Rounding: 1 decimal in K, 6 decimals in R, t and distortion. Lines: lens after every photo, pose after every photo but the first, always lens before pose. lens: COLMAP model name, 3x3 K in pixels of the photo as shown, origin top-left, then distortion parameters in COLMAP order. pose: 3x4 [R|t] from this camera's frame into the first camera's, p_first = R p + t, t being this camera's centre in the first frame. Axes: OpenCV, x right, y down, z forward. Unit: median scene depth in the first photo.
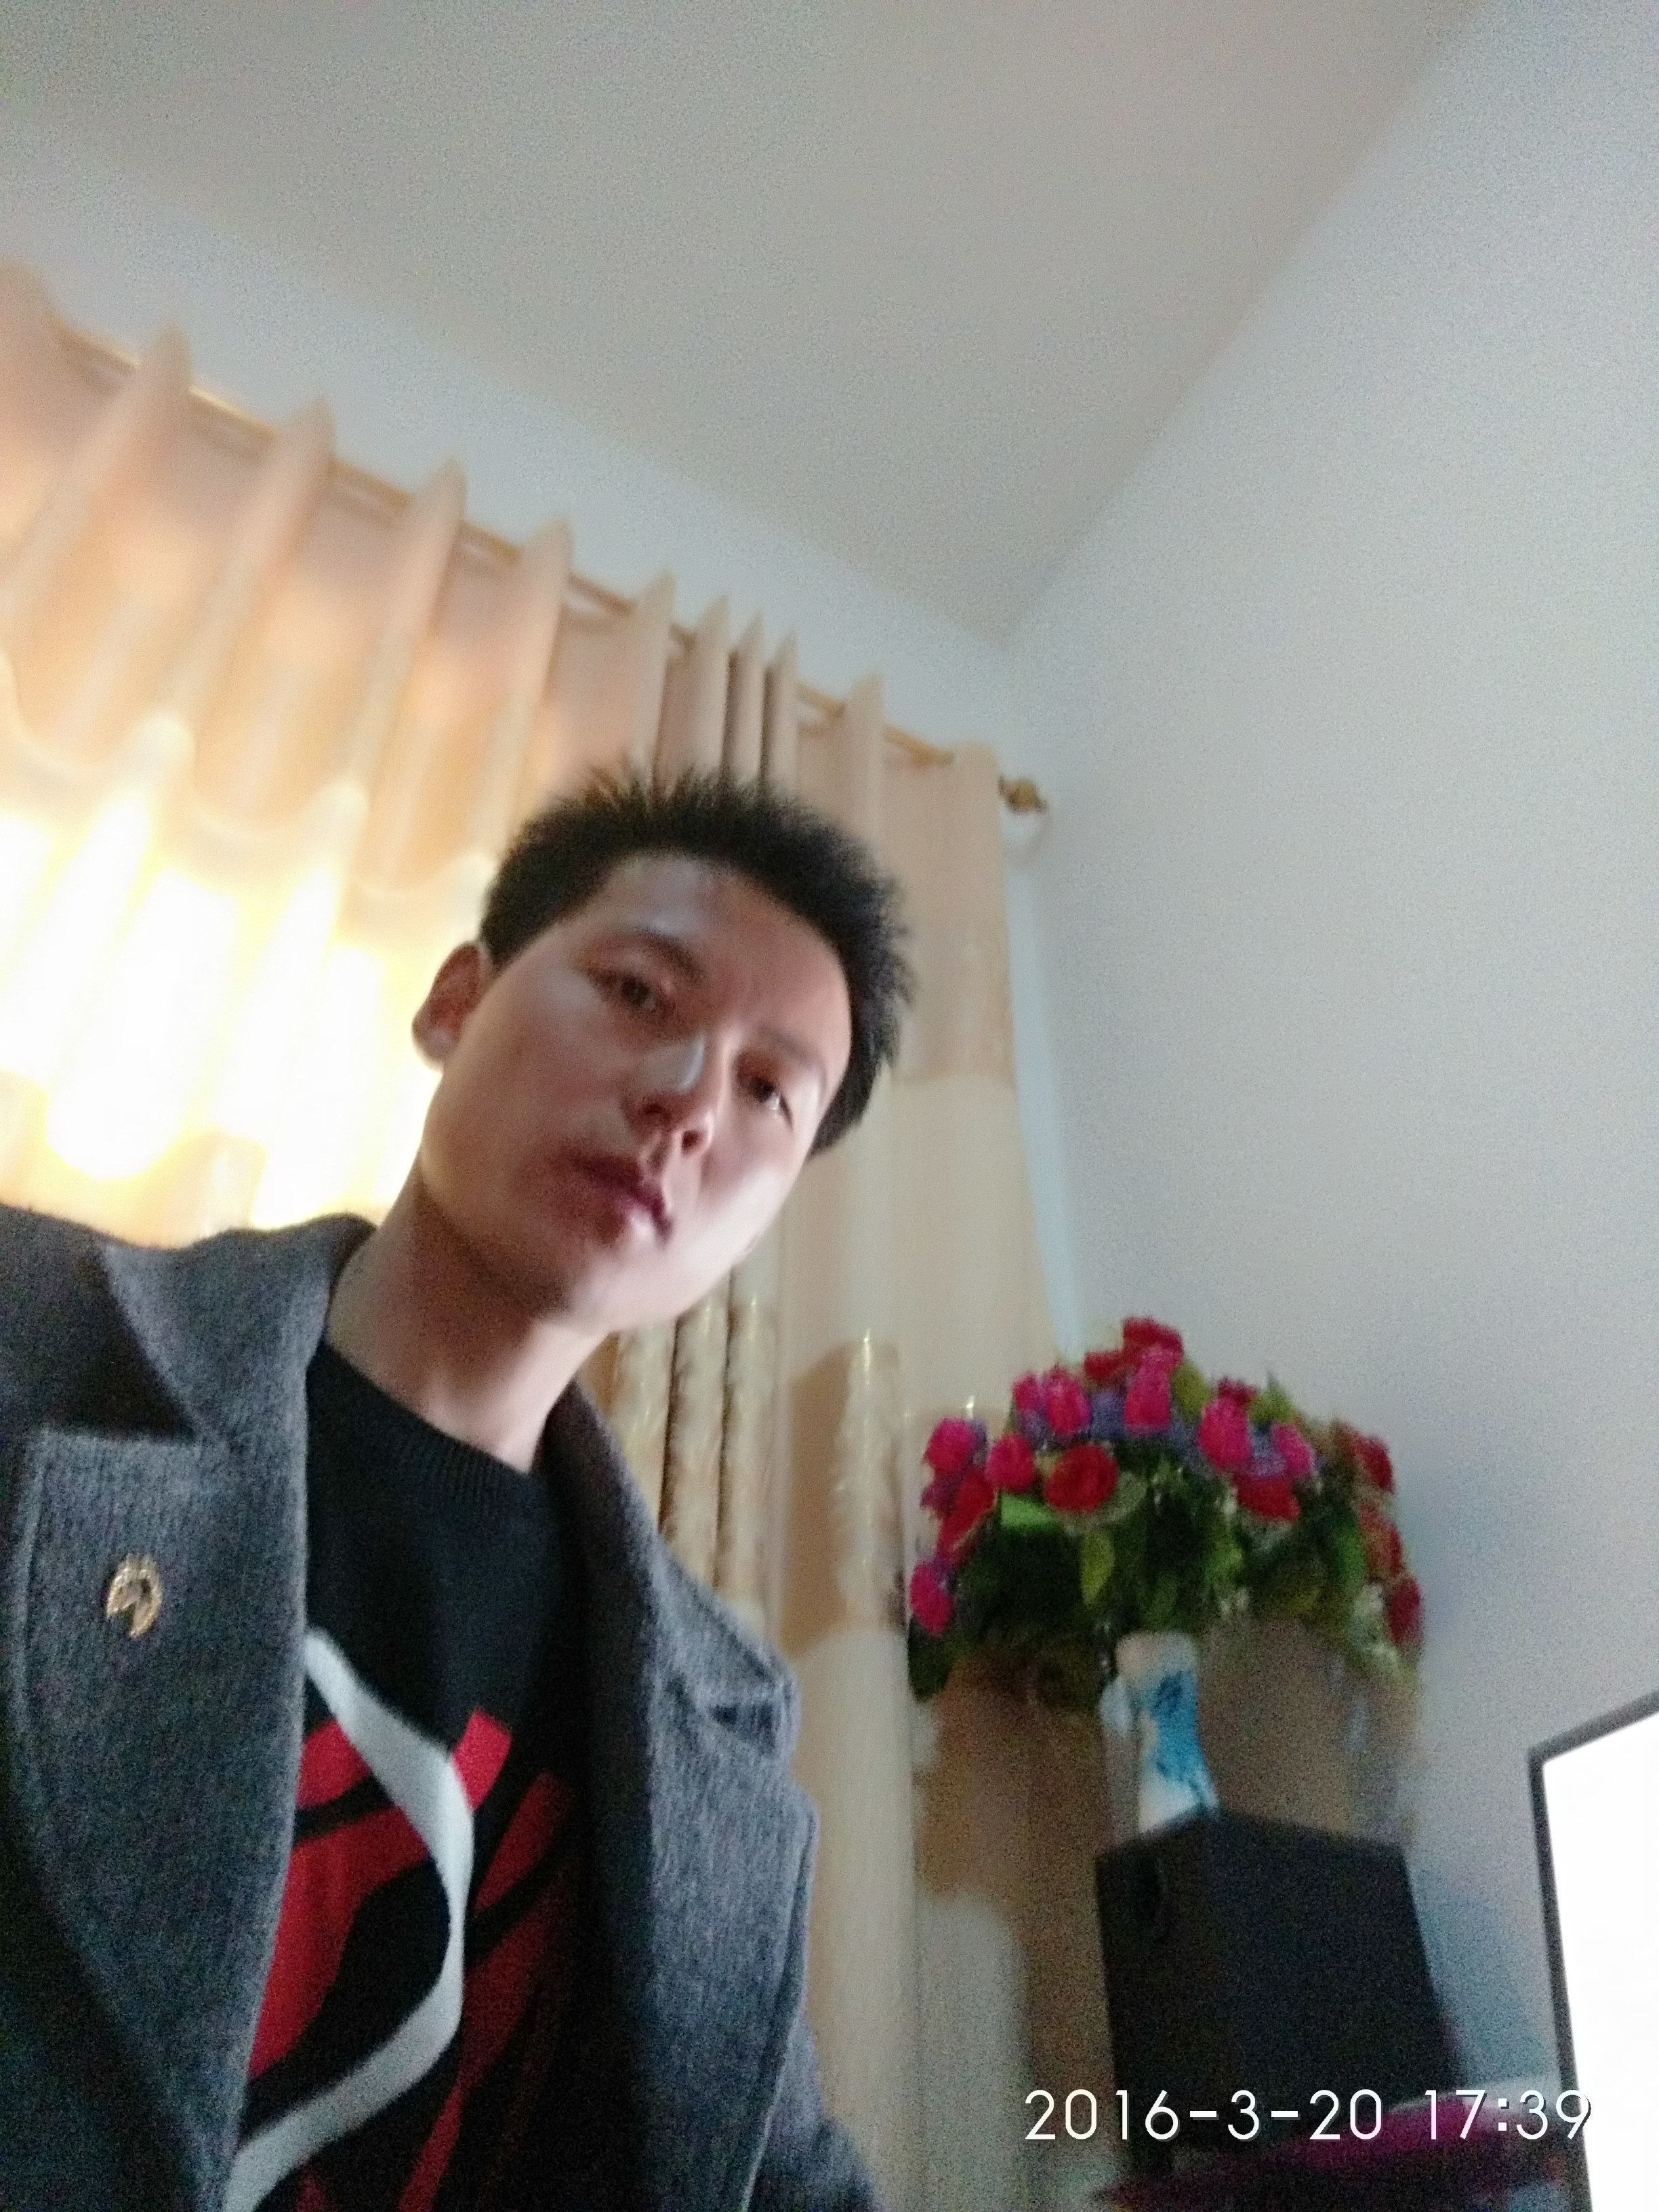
lens RADIAL K [[1656.4, 0, 826.6], [0, 1656.4, 1143.6], [0, 0, 1]] dist [-0.006782, 0.000015]
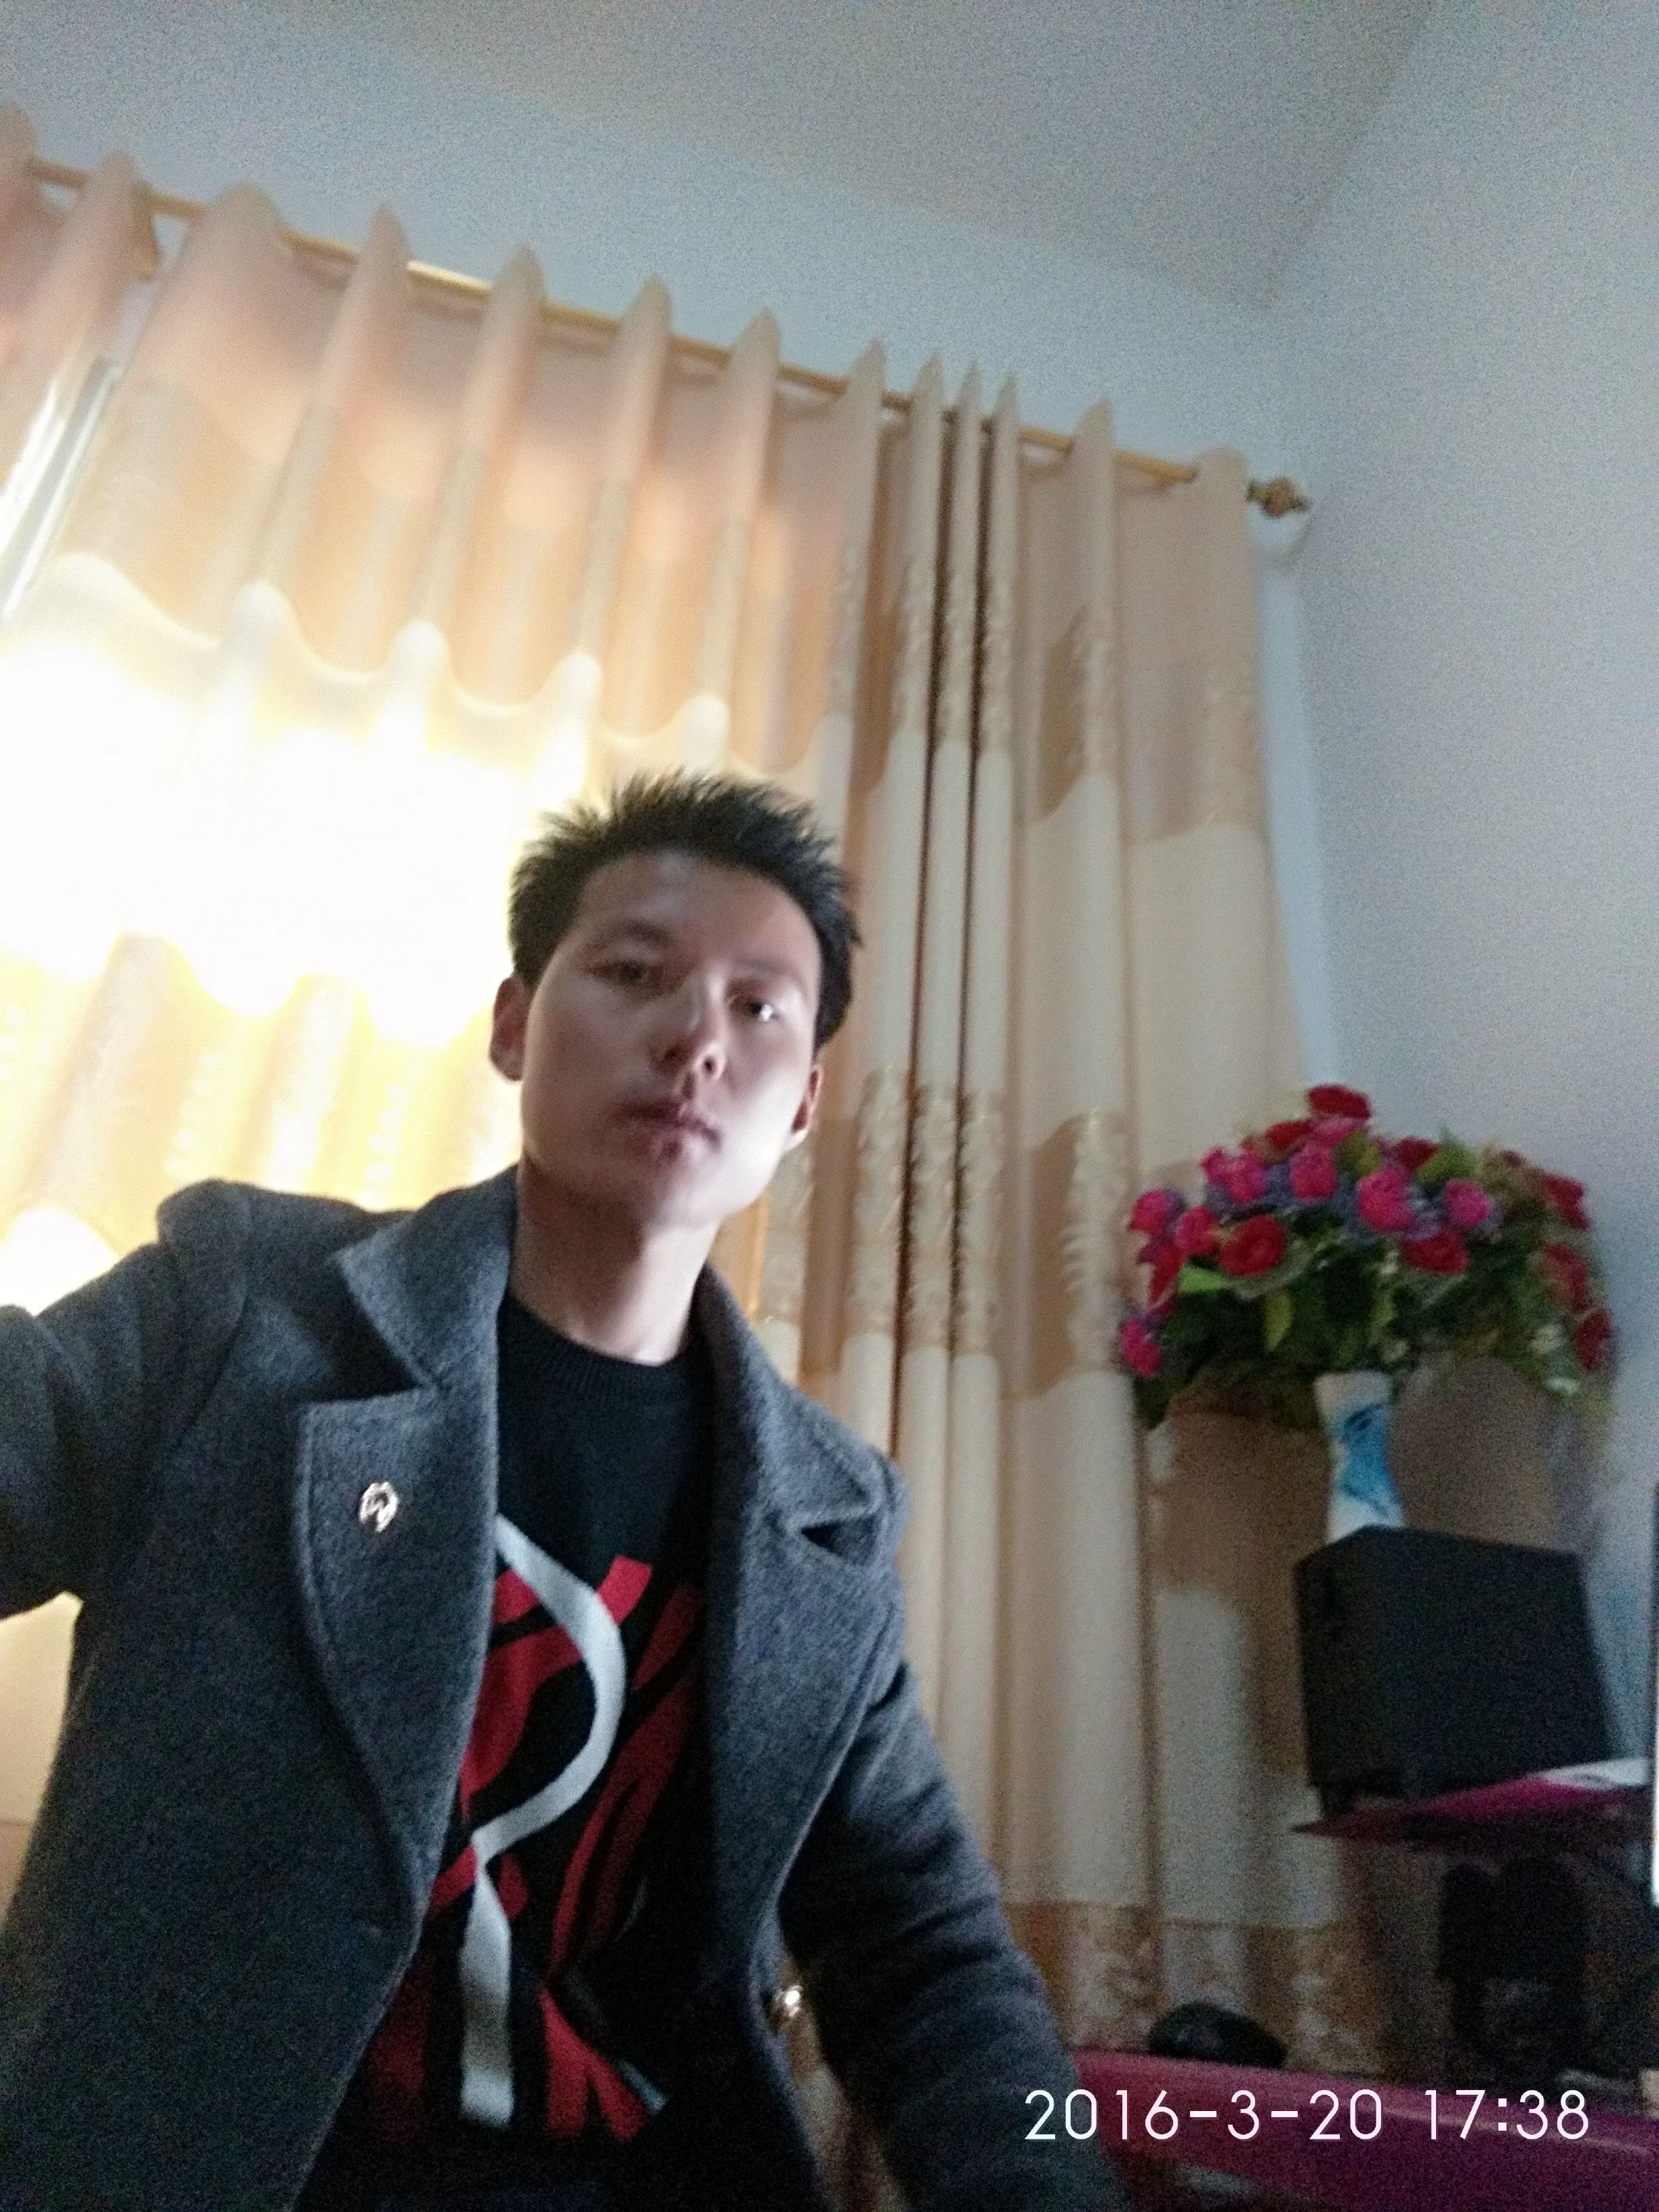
lens RADIAL K [[1676.5, 0, 829.5], [0, 1676.5, 1106.0], [0, 0, 1]] dist [-0.004304, -0.002657]
pose [[0.969227, -0.071417, -0.235580, 0.144036], [0.113786, 0.978596, 0.171474, -0.116102], [0.218291, -0.193003, 0.956608, -0.128188]]
